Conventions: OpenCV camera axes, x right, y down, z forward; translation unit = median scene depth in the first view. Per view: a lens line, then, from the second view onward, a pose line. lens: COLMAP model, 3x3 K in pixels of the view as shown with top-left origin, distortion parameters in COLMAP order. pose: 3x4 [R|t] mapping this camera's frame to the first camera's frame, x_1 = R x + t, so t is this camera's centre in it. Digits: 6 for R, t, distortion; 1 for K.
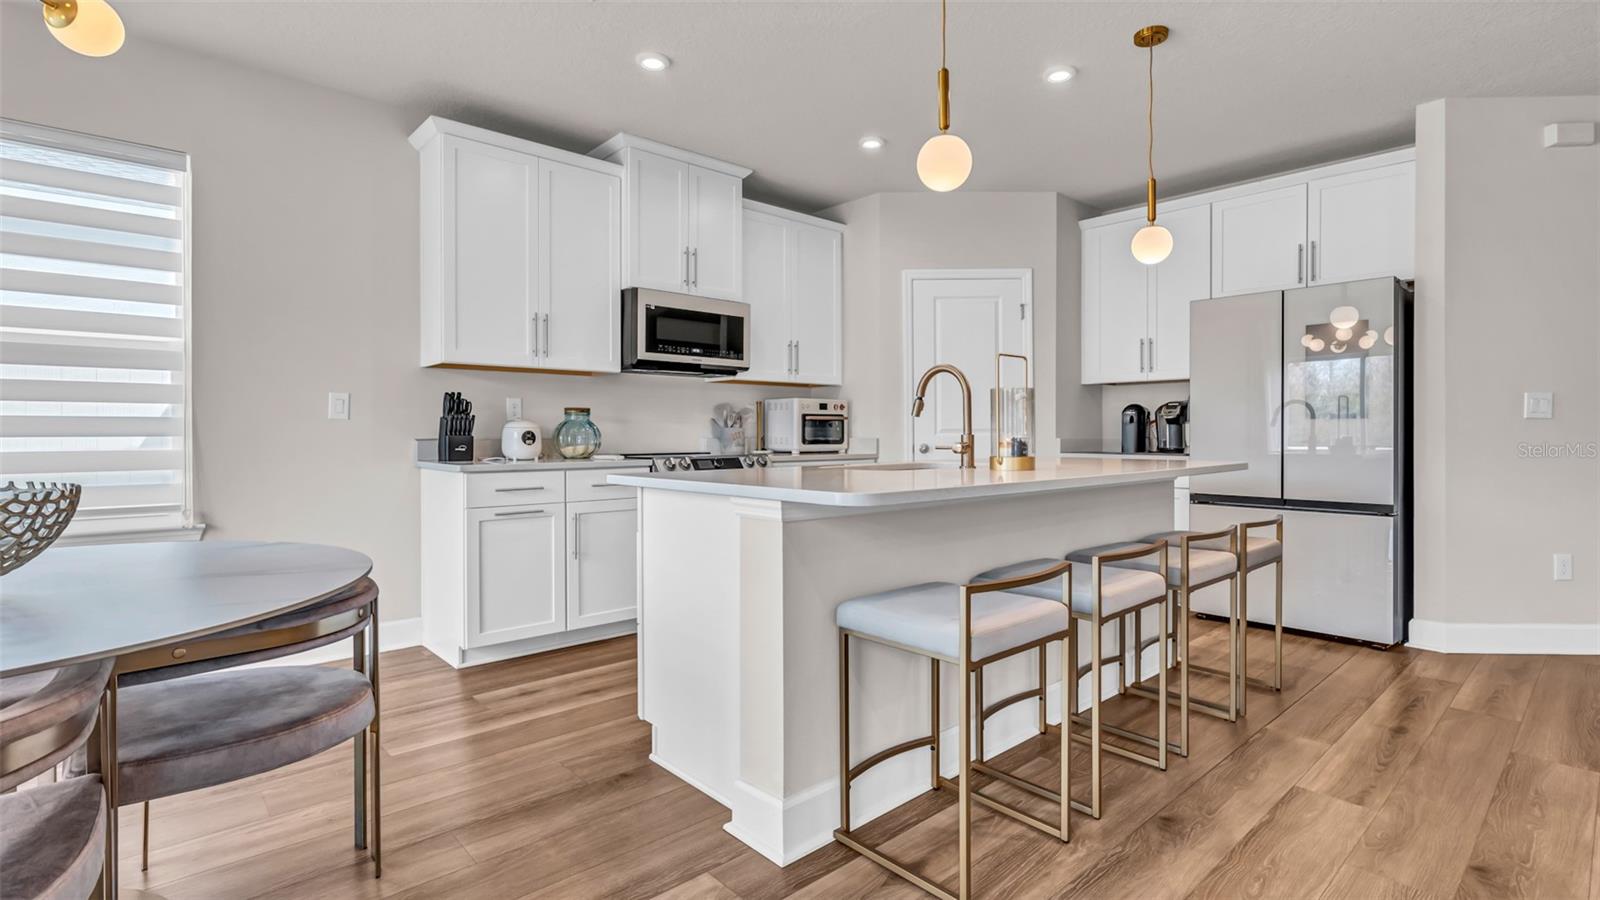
lens RADIAL K [[747.9, 0, 804.9], [0, 747.9, 445.3], [0, 0, 1]] dist [0.004562, 0.000965]
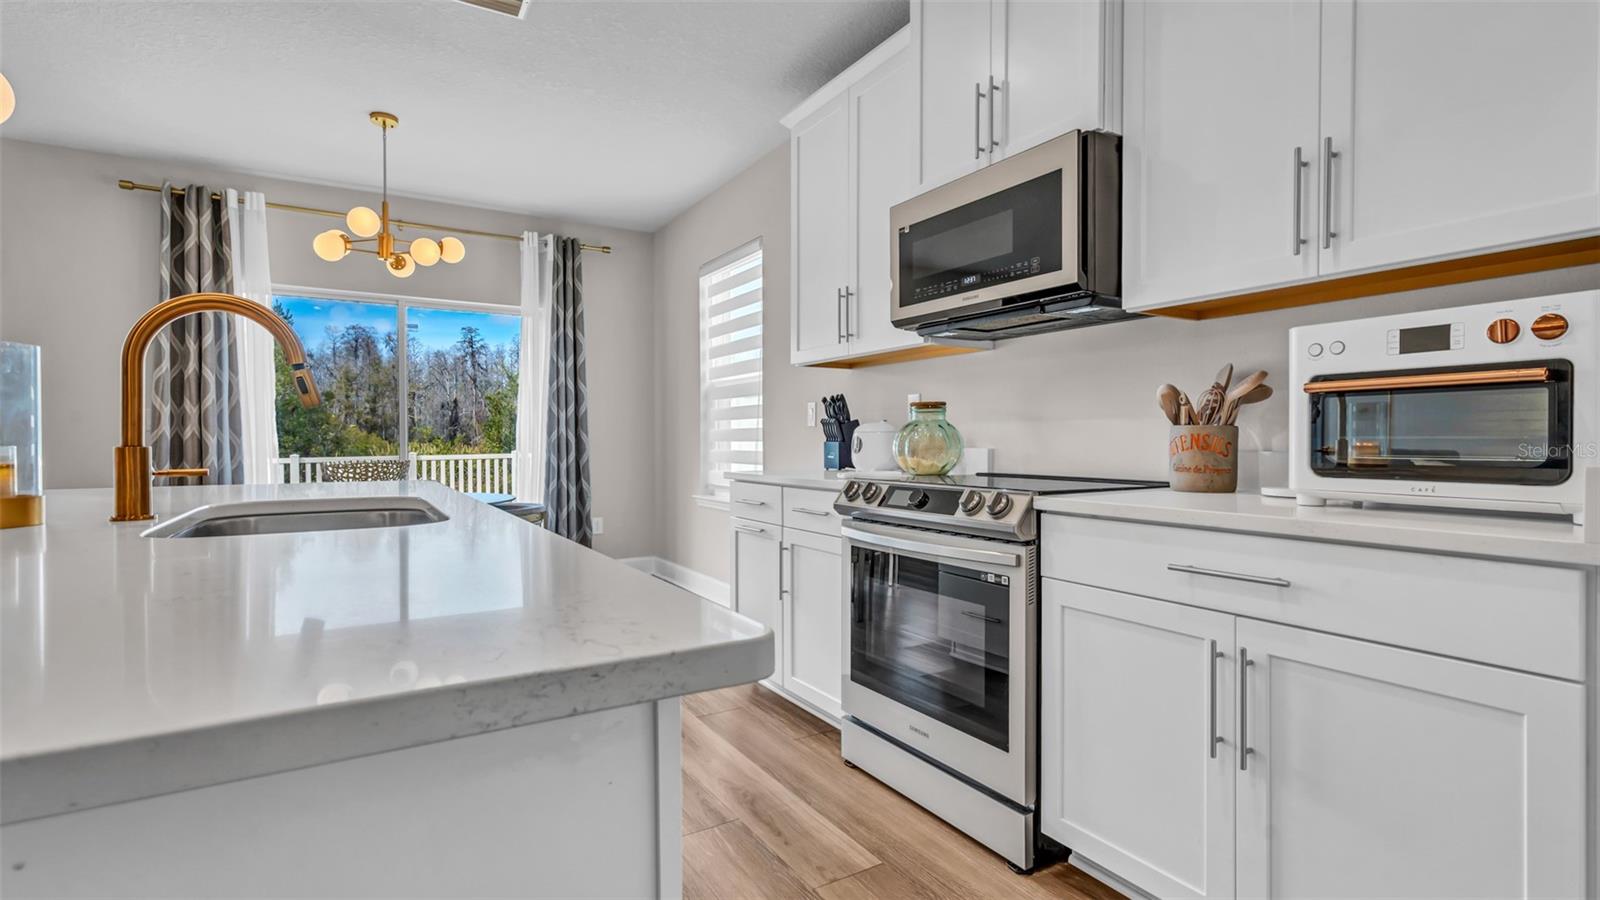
lens RADIAL K [[747.9, 0, 804.9], [0, 747.9, 445.3], [0, 0, 1]] dist [0.004562, 0.000965]
pose [[-0.180788, 0.015941, -0.983393, 0.411239], [-0.002355, 0.999859, 0.016640, -0.021983], [0.983519, 0.005324, -0.180725, 1.029496]]
